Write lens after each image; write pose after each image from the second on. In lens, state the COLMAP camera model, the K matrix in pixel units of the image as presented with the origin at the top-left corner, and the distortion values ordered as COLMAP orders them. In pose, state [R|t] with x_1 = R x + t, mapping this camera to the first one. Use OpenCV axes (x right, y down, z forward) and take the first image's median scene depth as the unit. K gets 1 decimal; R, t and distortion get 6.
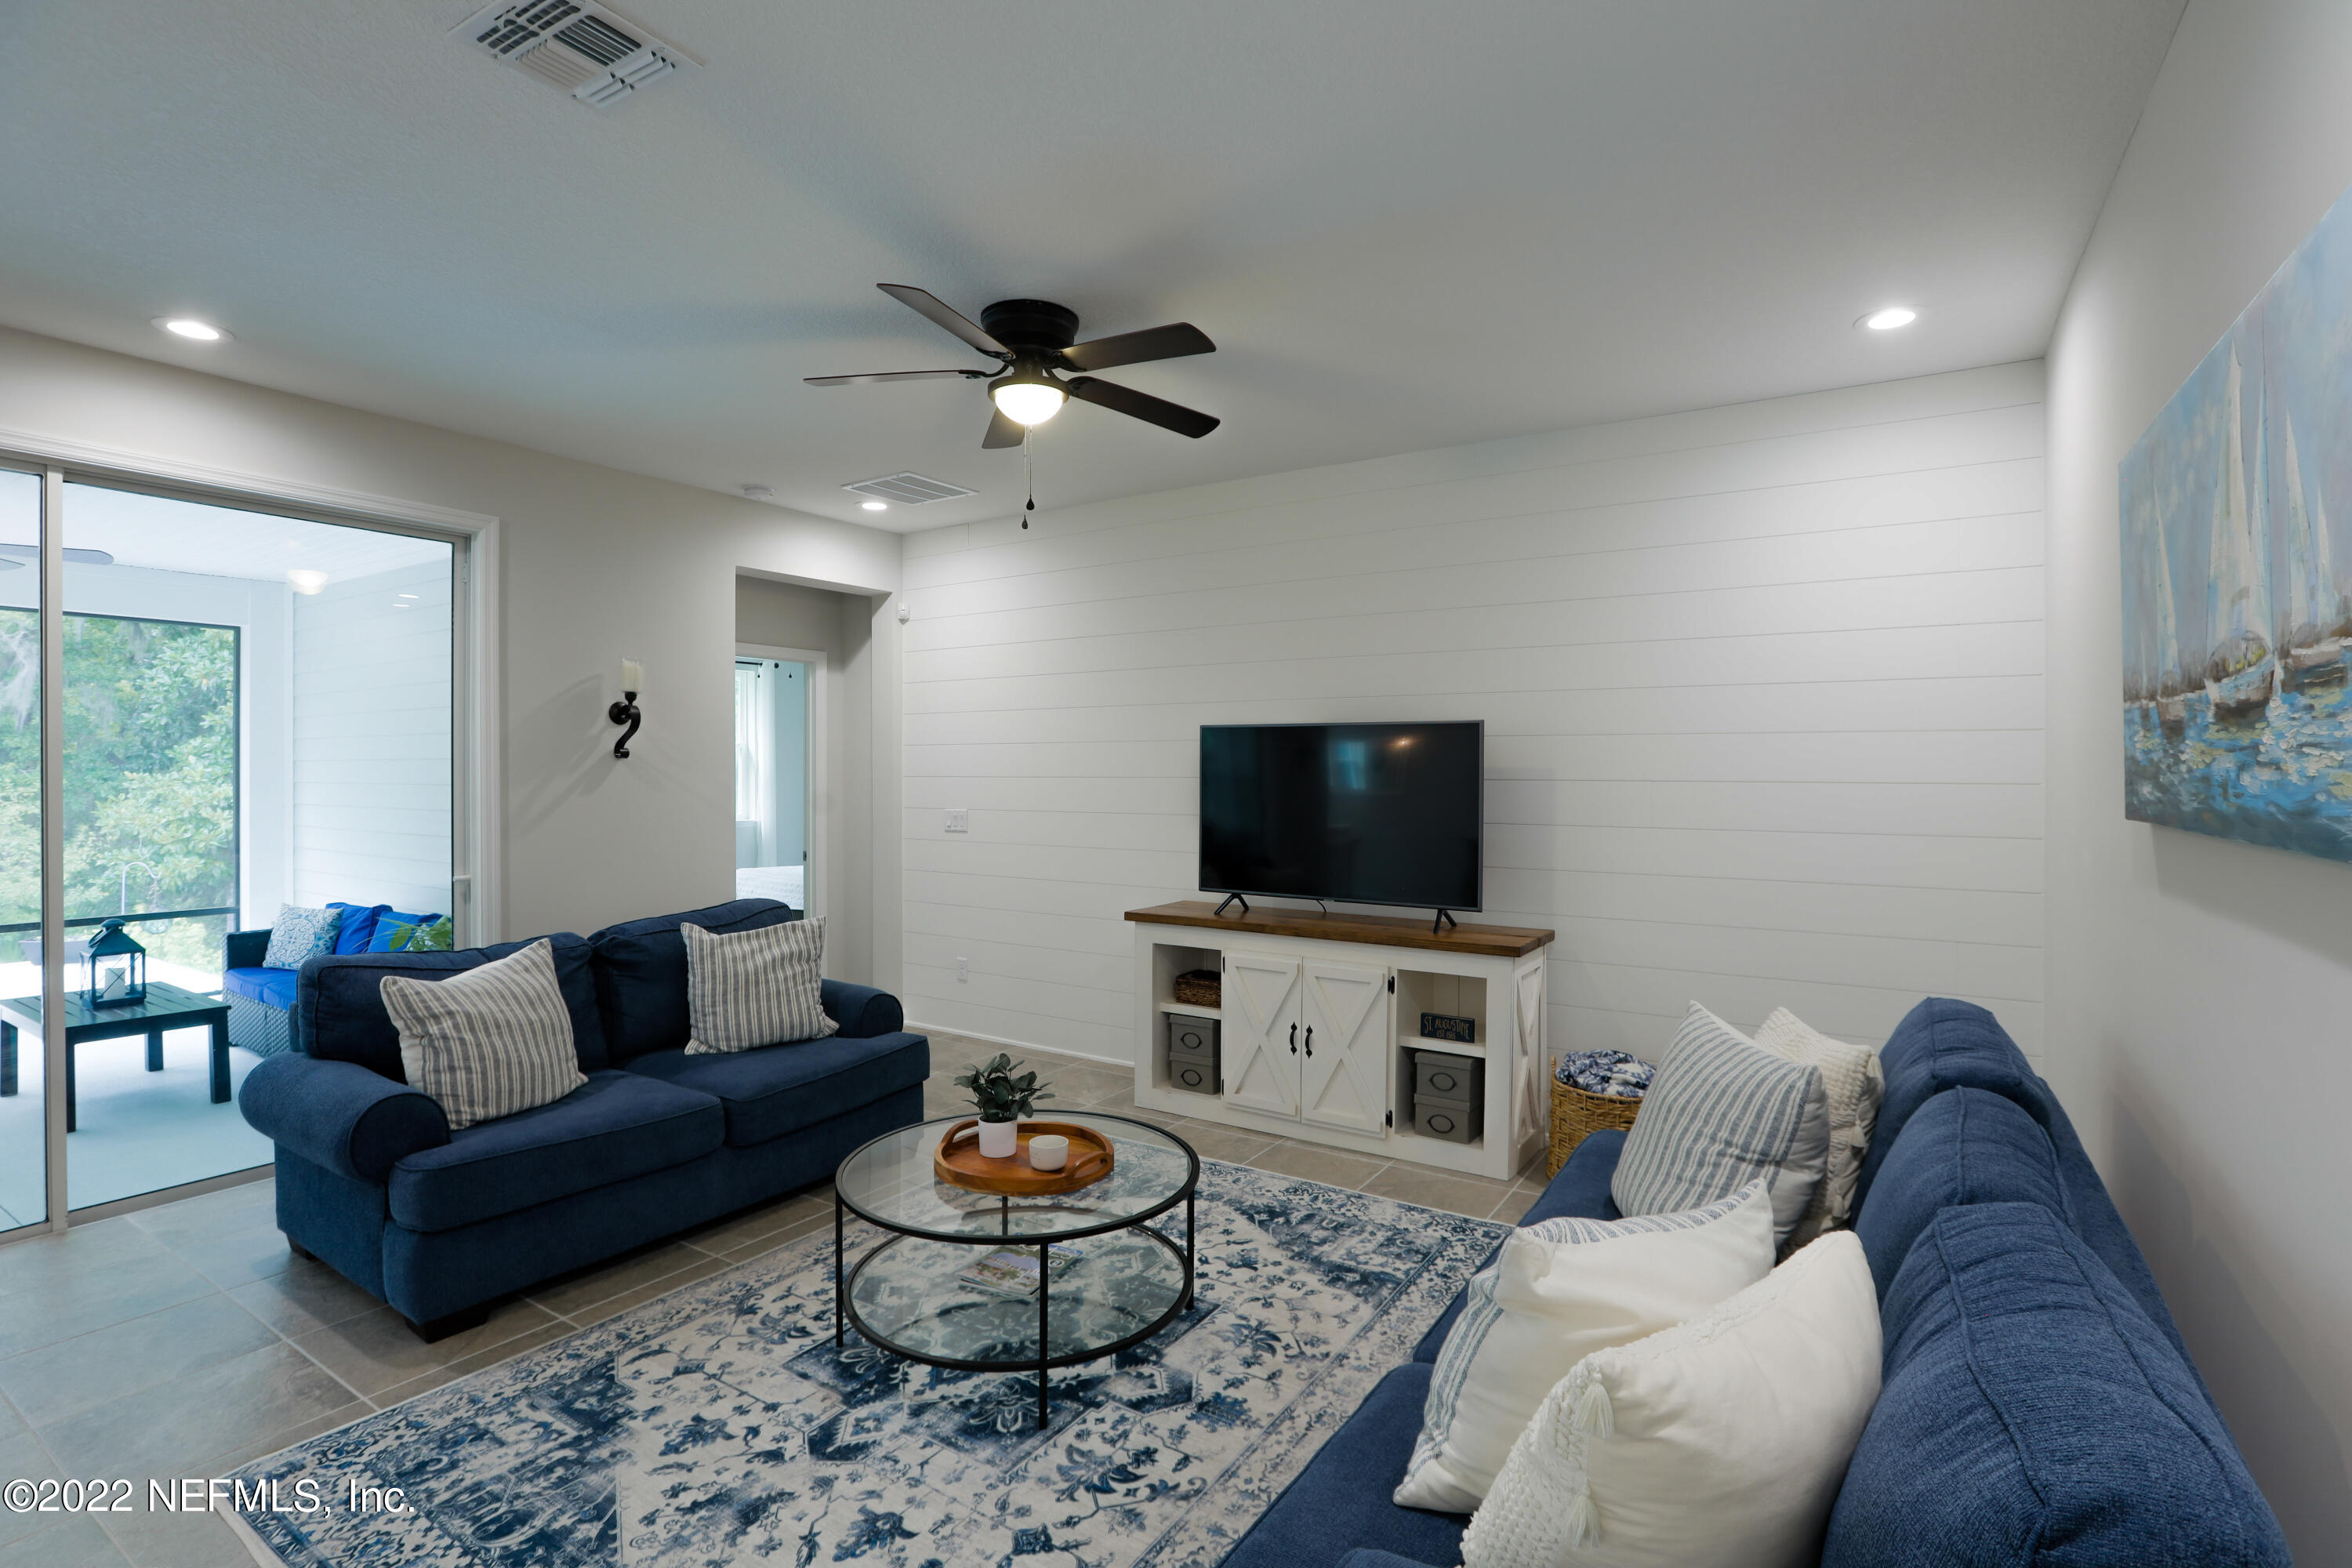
lens RADIAL K [[1122.9, 0, 1180.4], [0, 1122.9, 776.6], [0, 0, 1]] dist [-0.024171, 0.010663]
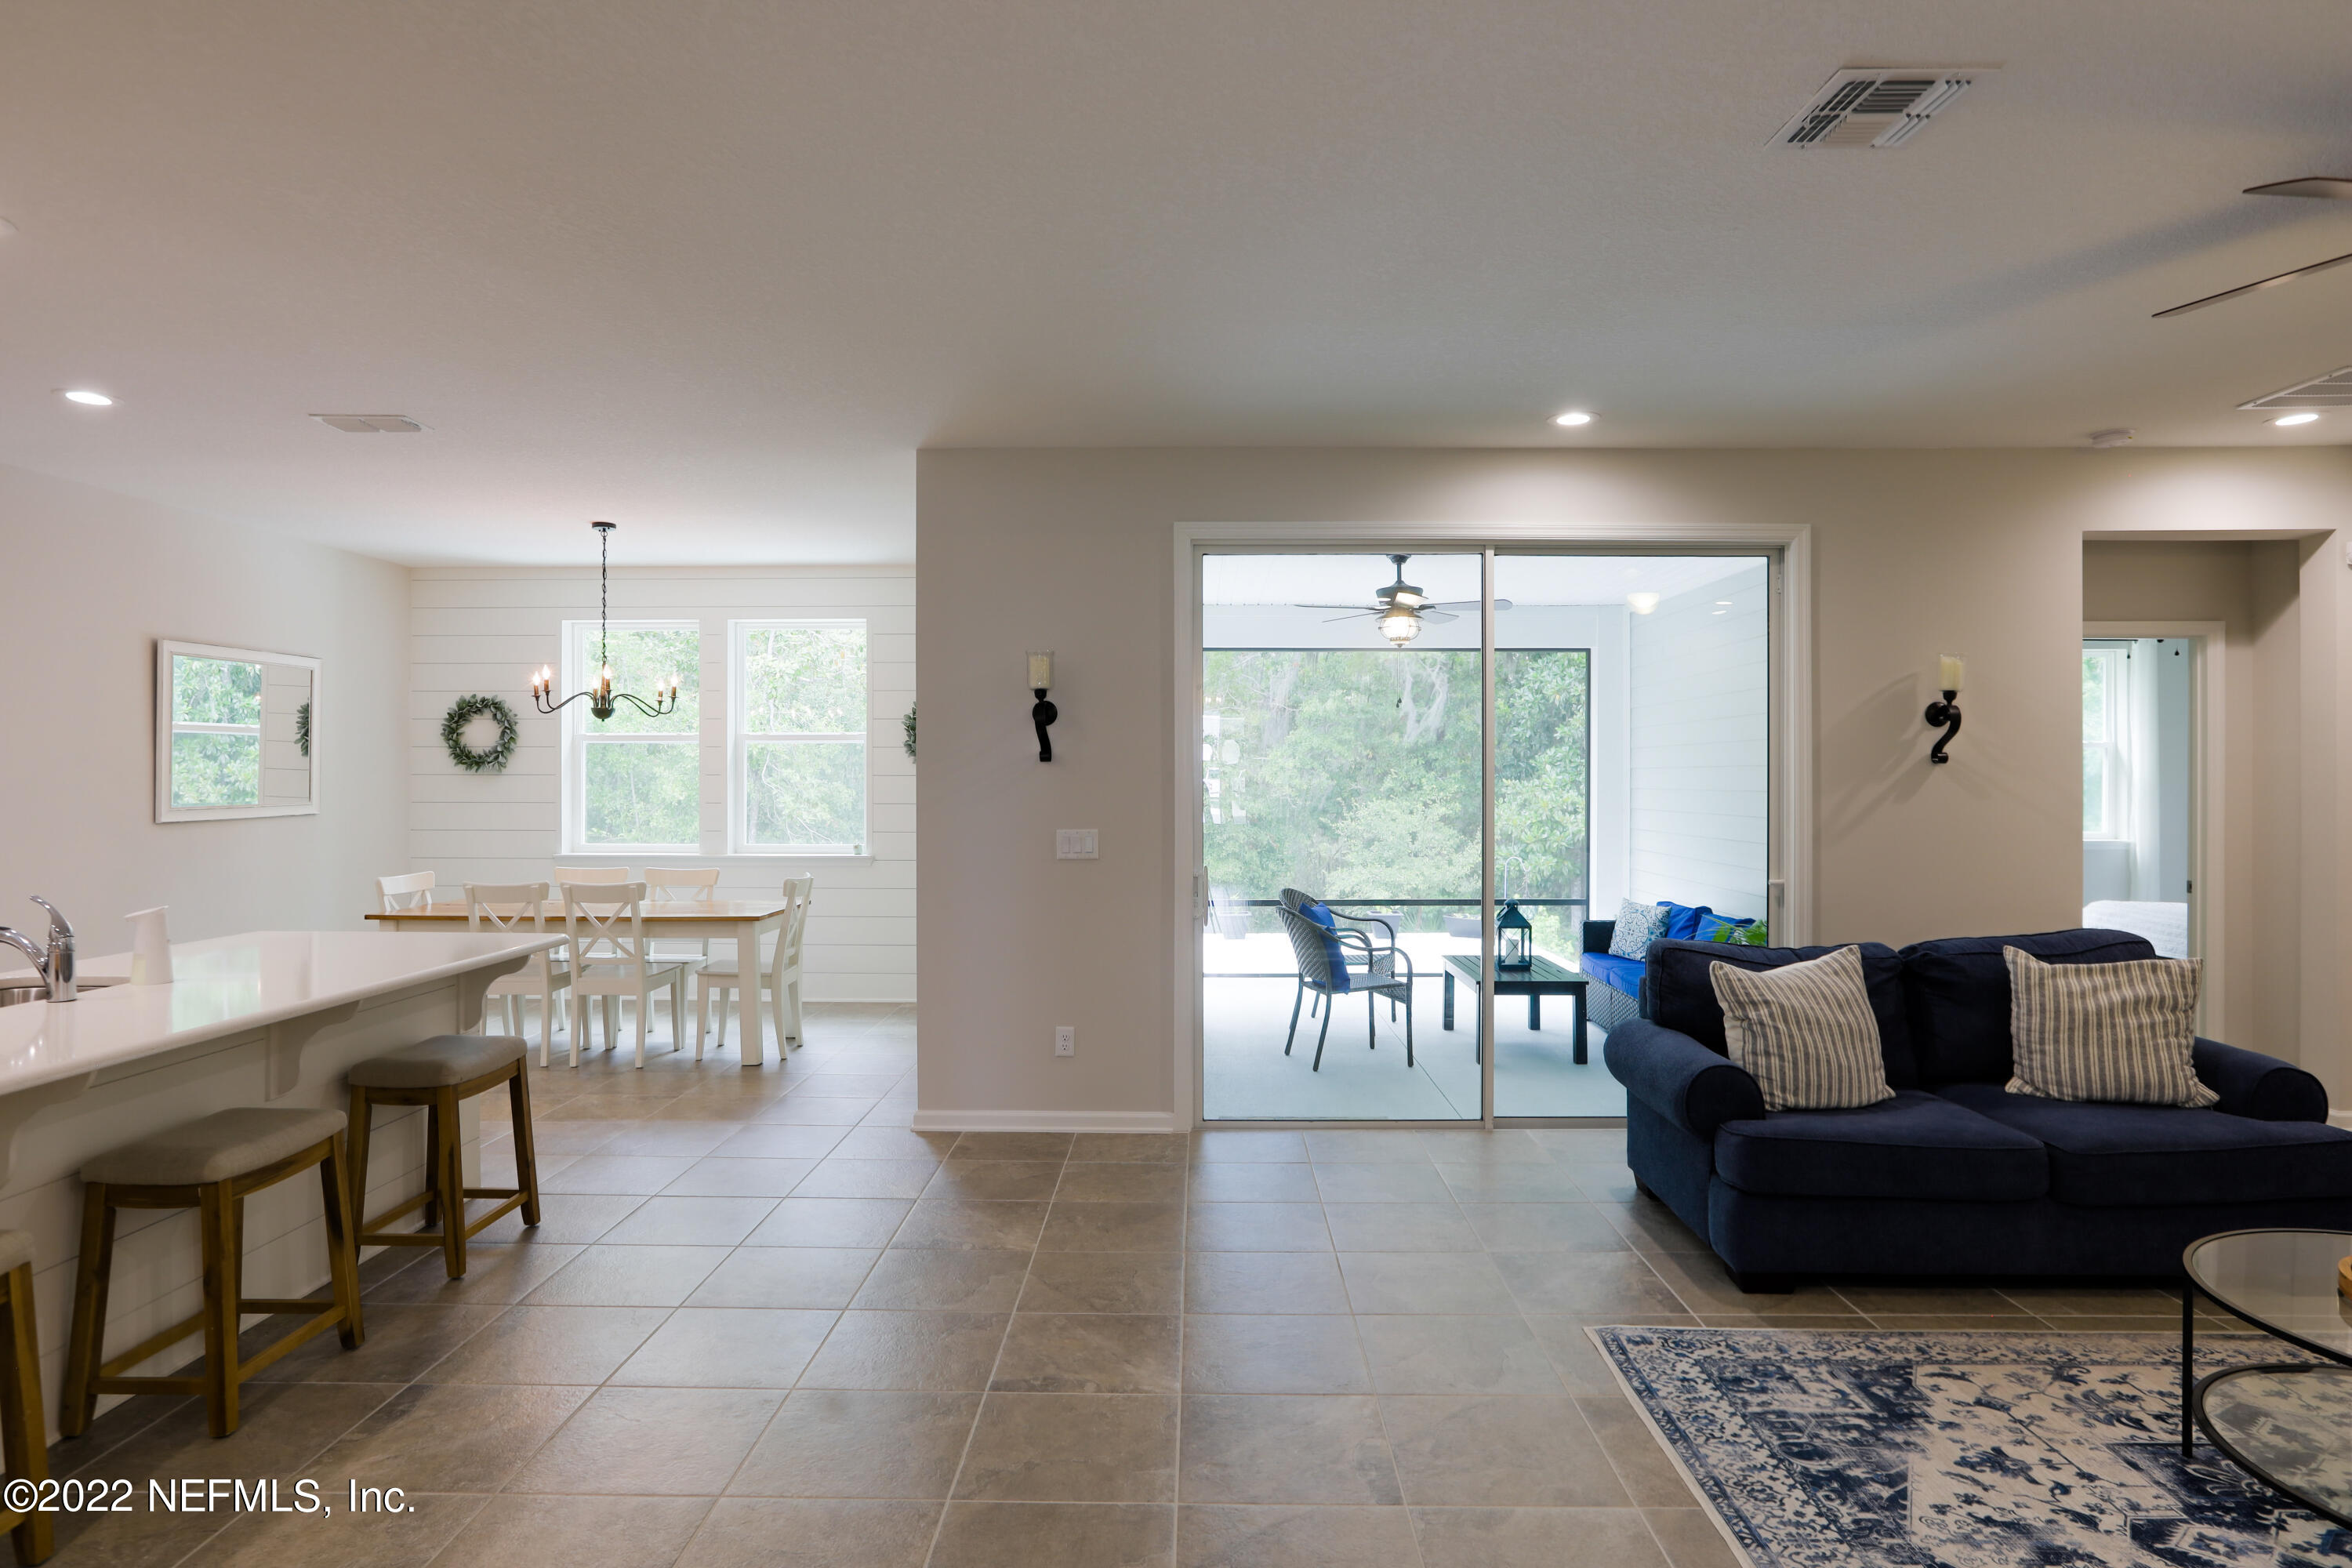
lens RADIAL K [[1289.5, 0, 1162.5], [0, 1289.5, 791.1], [0, 0, 1]] dist [-0.036284, 0.018856]
pose [[0.523869, 0.006288, -0.851775, 0.074541], [-0.001773, 0.999979, 0.006291, 0.001272], [0.851797, -0.001786, 0.523869, -0.119537]]
